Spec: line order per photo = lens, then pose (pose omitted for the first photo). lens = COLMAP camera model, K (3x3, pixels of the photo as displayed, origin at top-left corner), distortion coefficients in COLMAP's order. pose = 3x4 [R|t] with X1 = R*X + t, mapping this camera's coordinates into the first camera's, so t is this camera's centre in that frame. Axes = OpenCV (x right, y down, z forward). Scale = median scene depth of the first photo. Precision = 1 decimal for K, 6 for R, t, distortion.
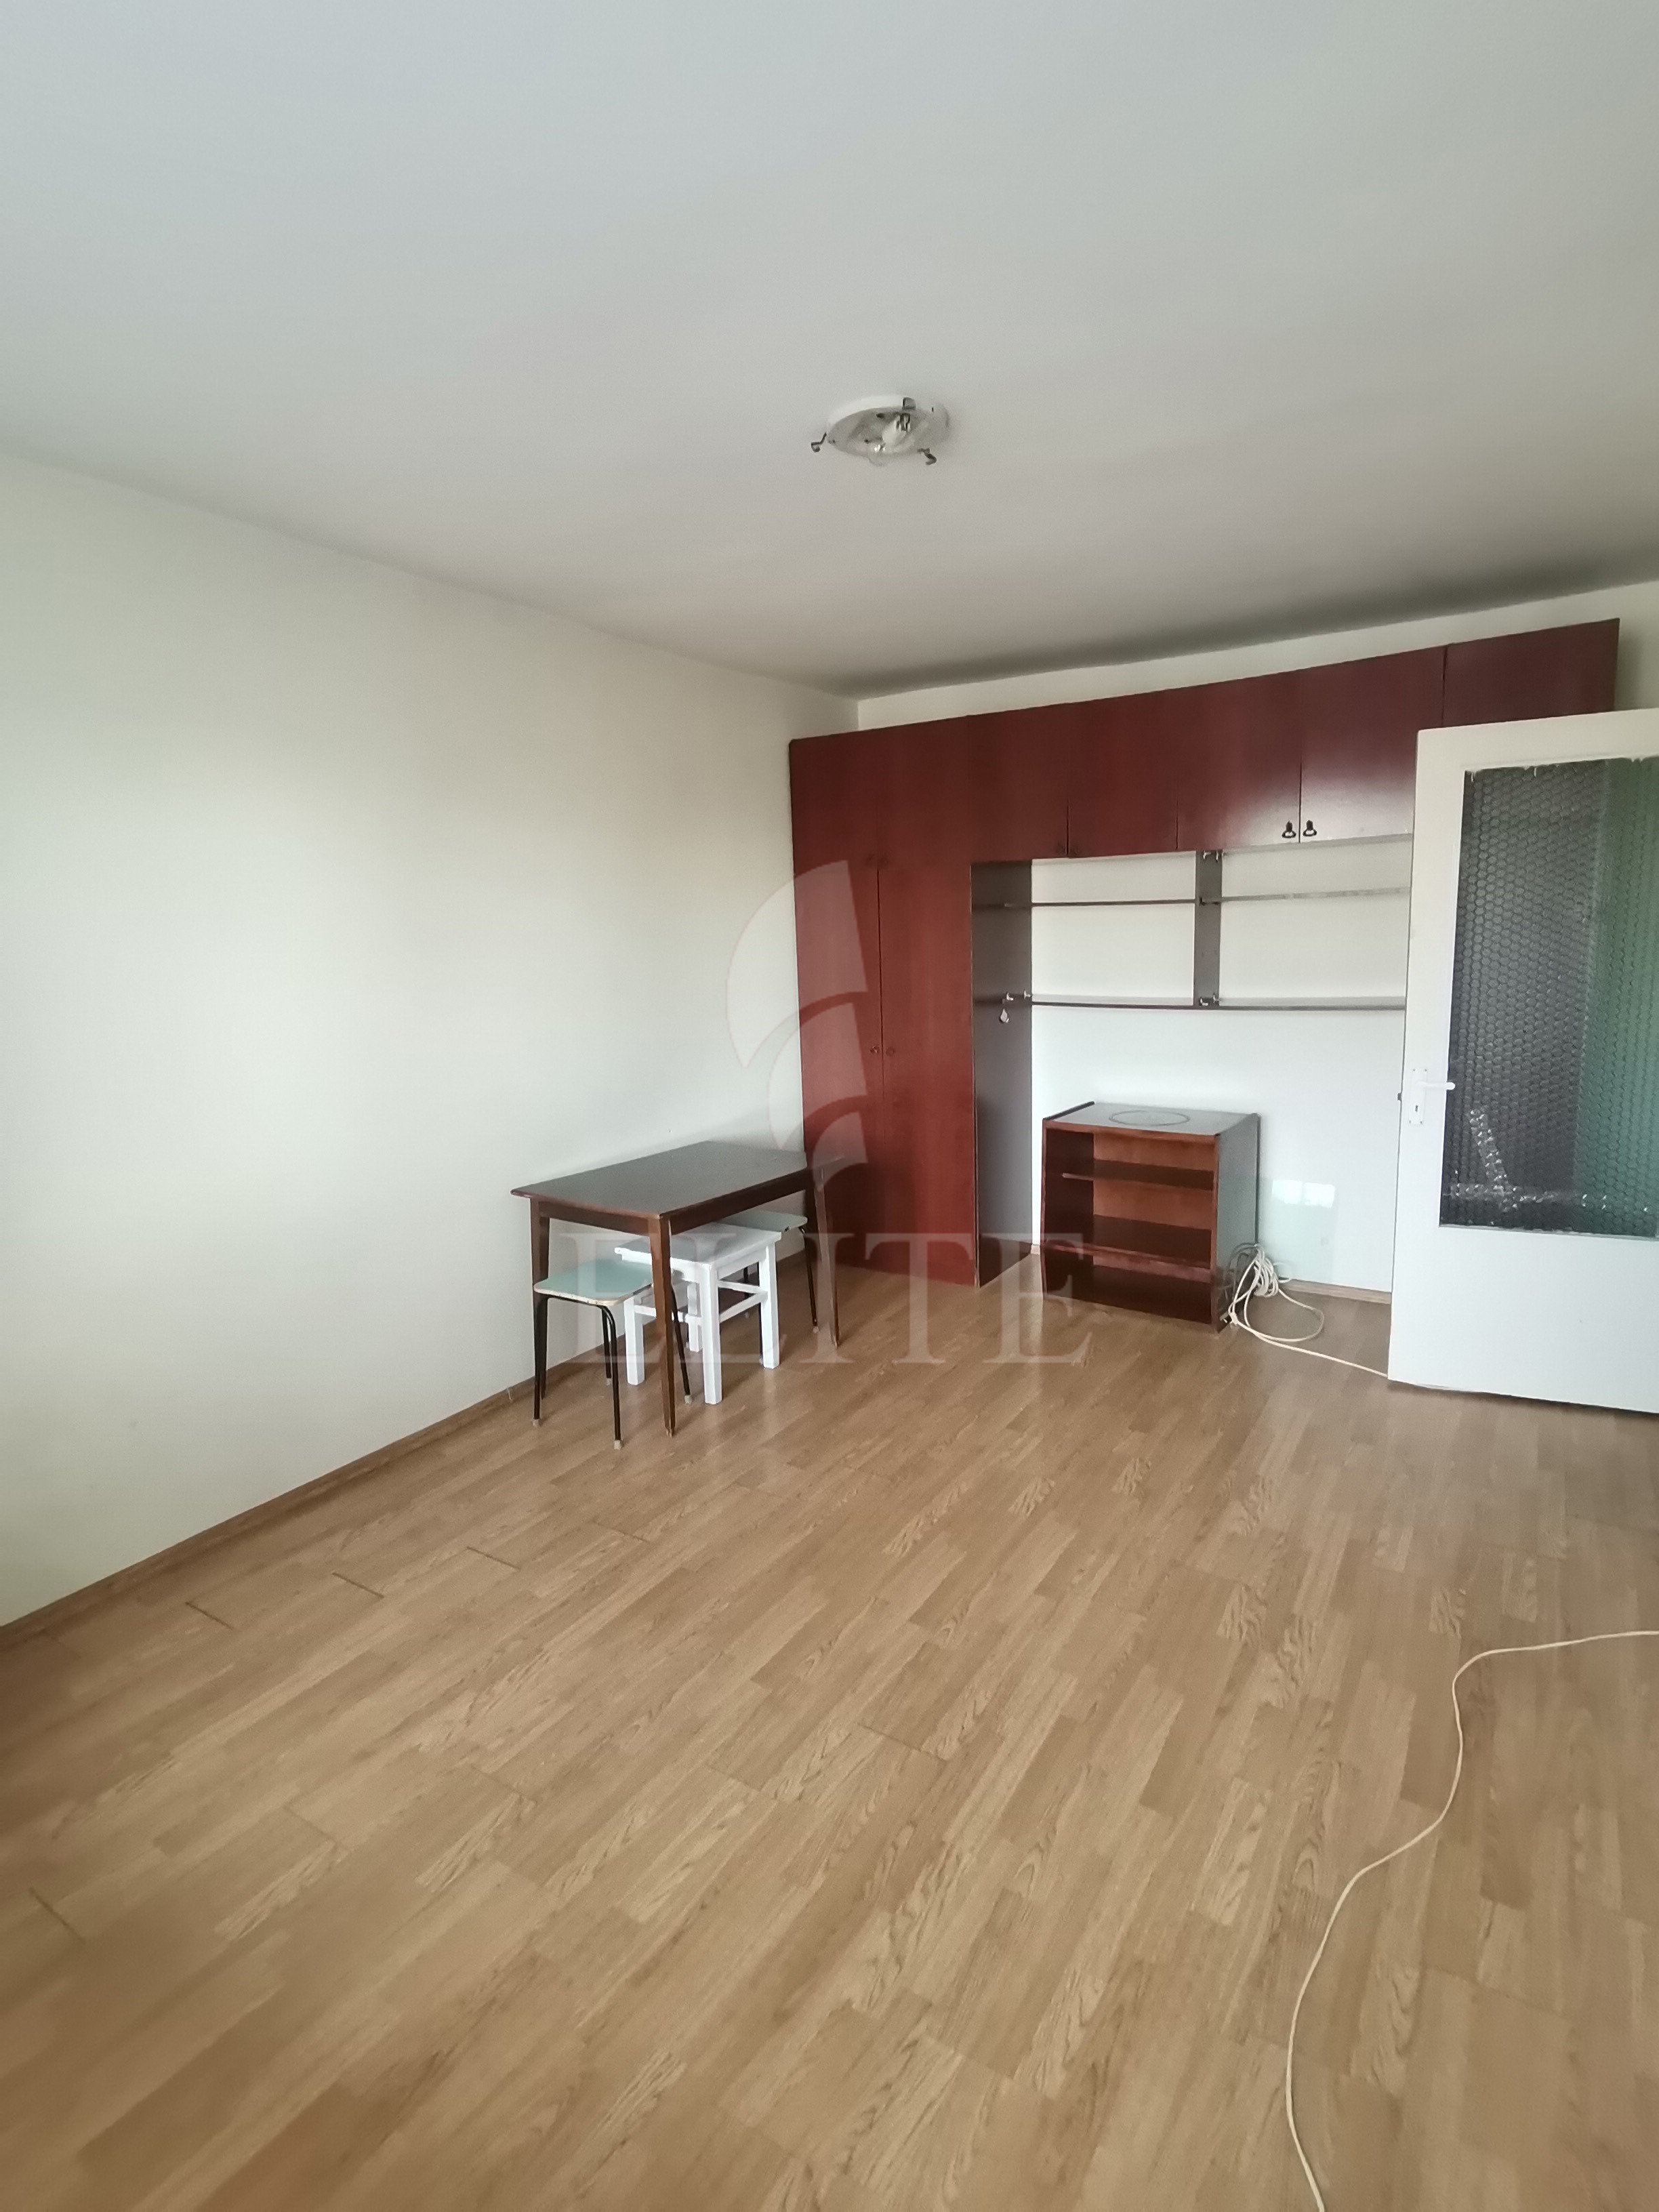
lens RADIAL K [[1103.6, 0, 841.8], [0, 1103.6, 1090.1], [0, 0, 1]] dist [-0.045255, -0.004926]
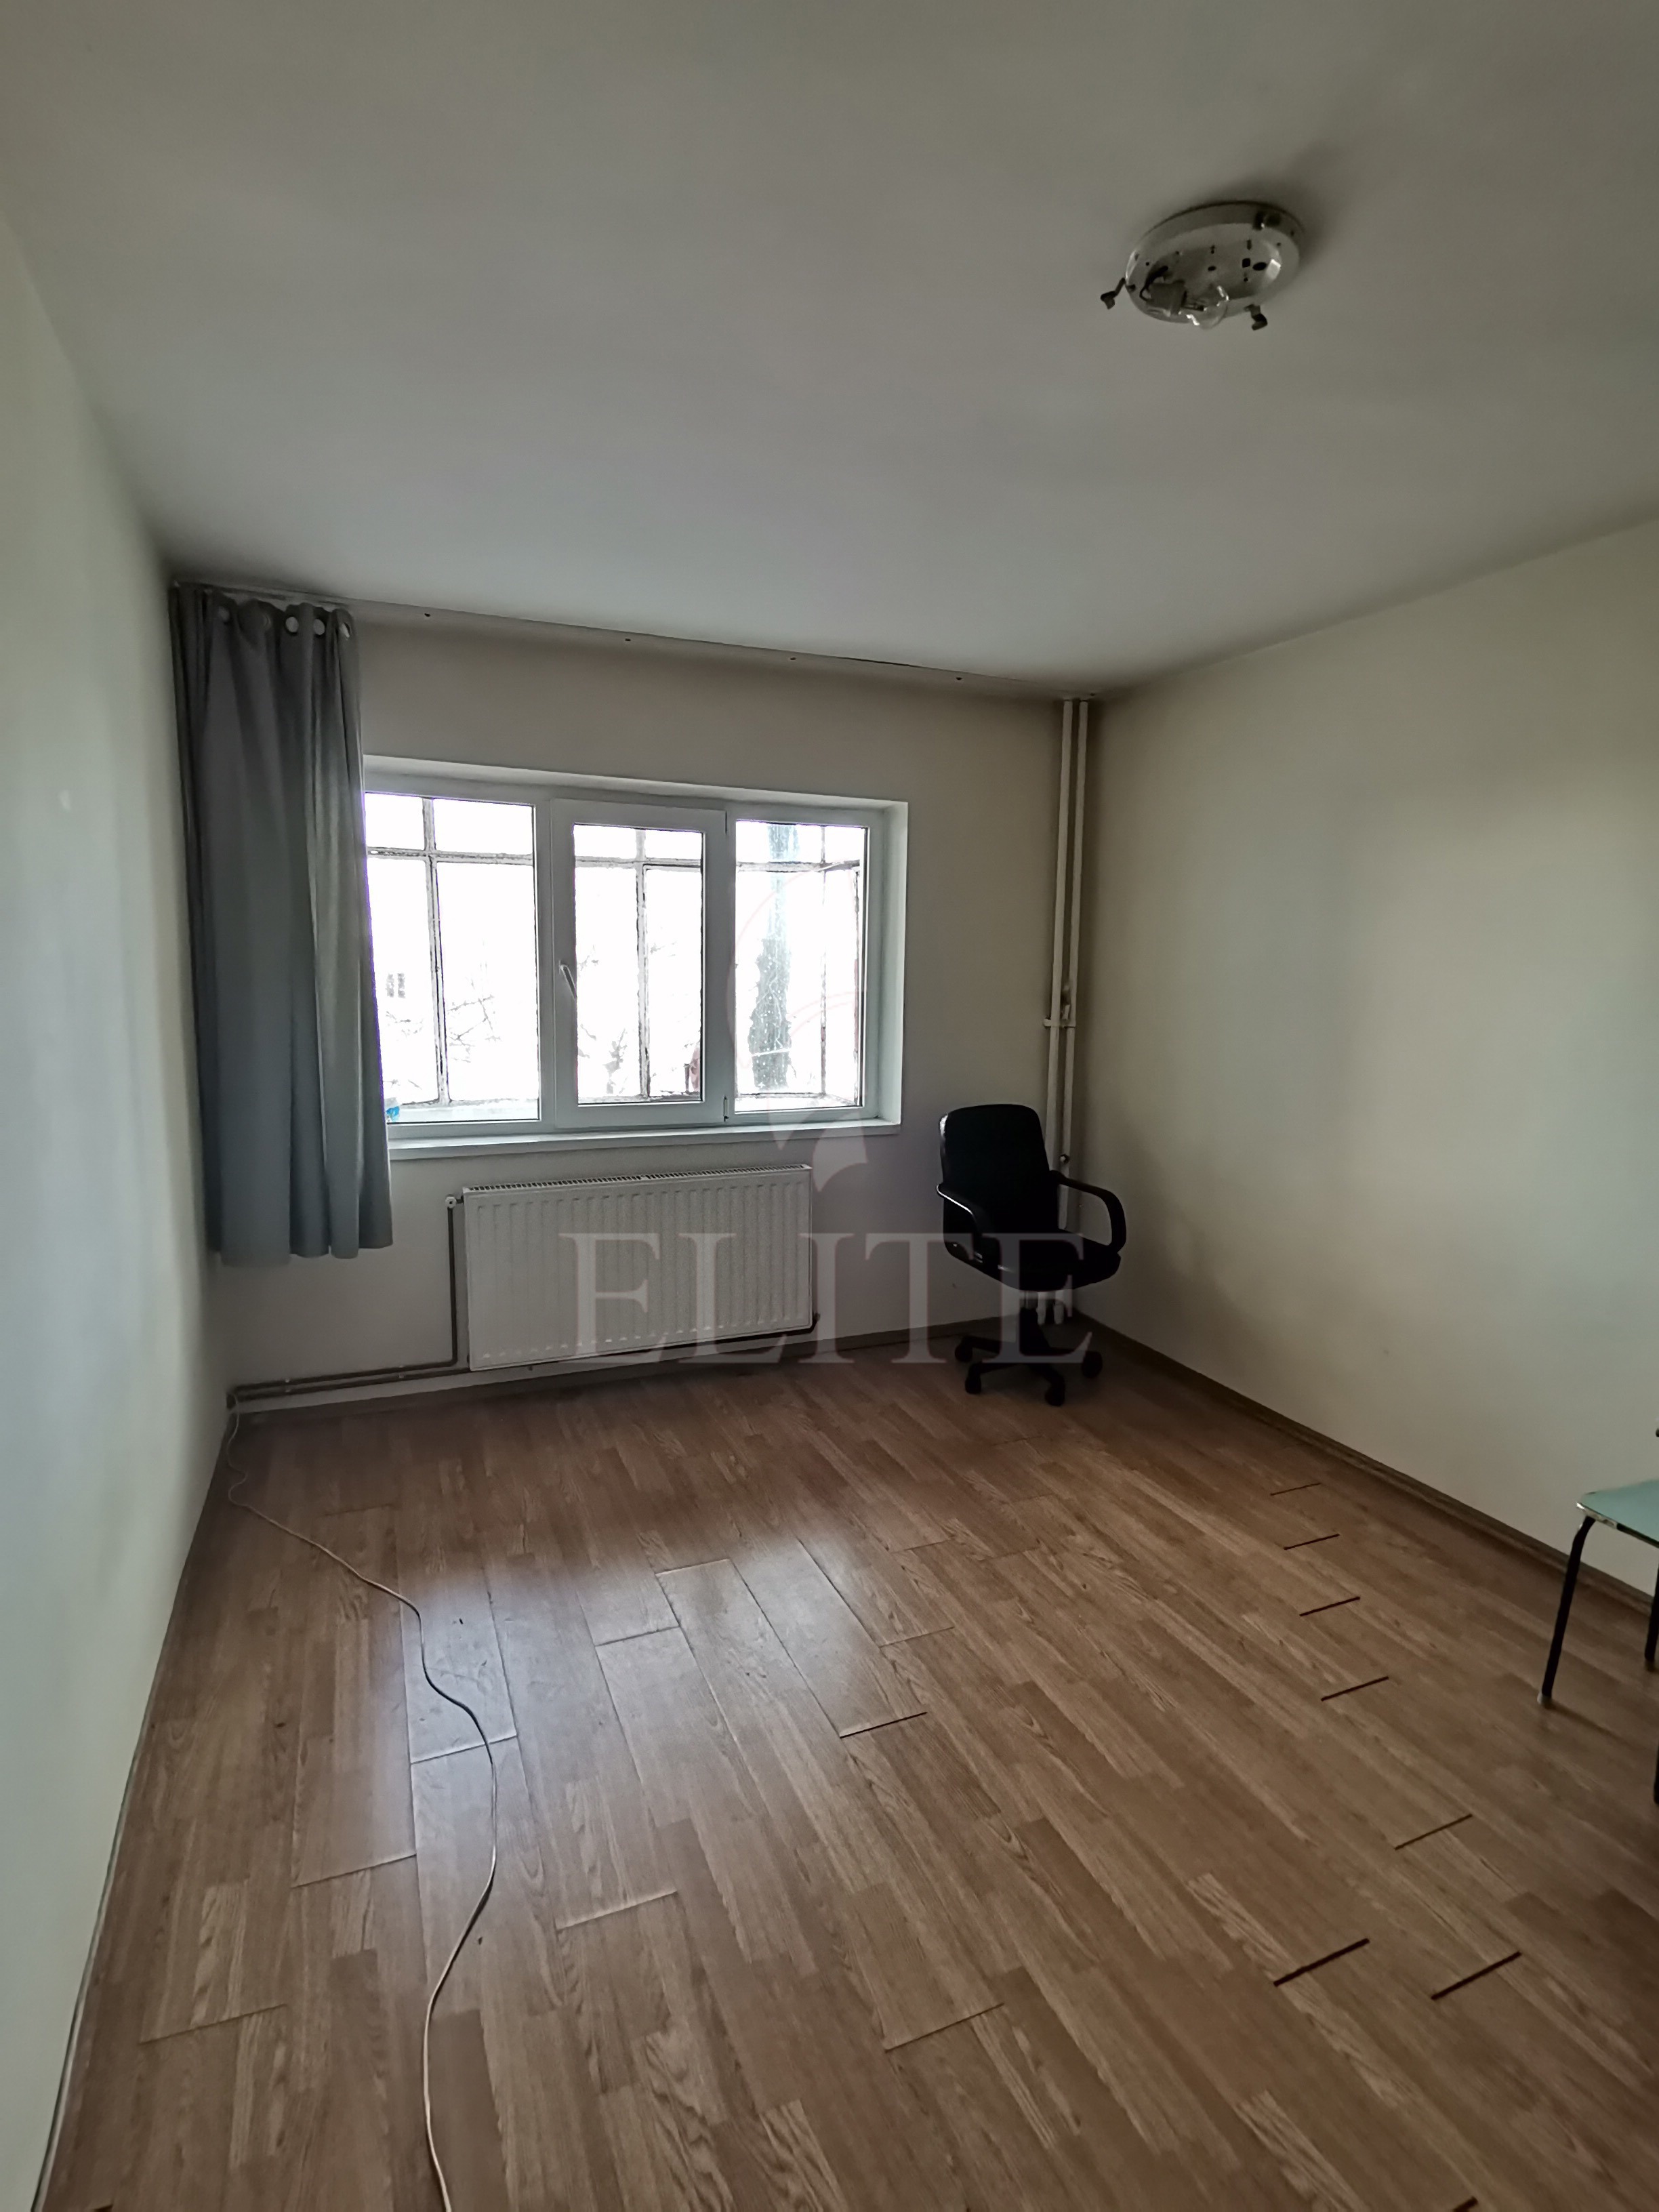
lens RADIAL K [[1103.6, 0, 847.9], [0, 1103.6, 1097.9], [0, 0, 1]] dist [-0.045255, -0.004926]
pose [[-0.575315, 0.129470, -0.807620, 0.793888], [-0.117654, 0.964025, 0.238355, -0.233079], [0.809426, 0.232149, -0.539385, 1.286038]]
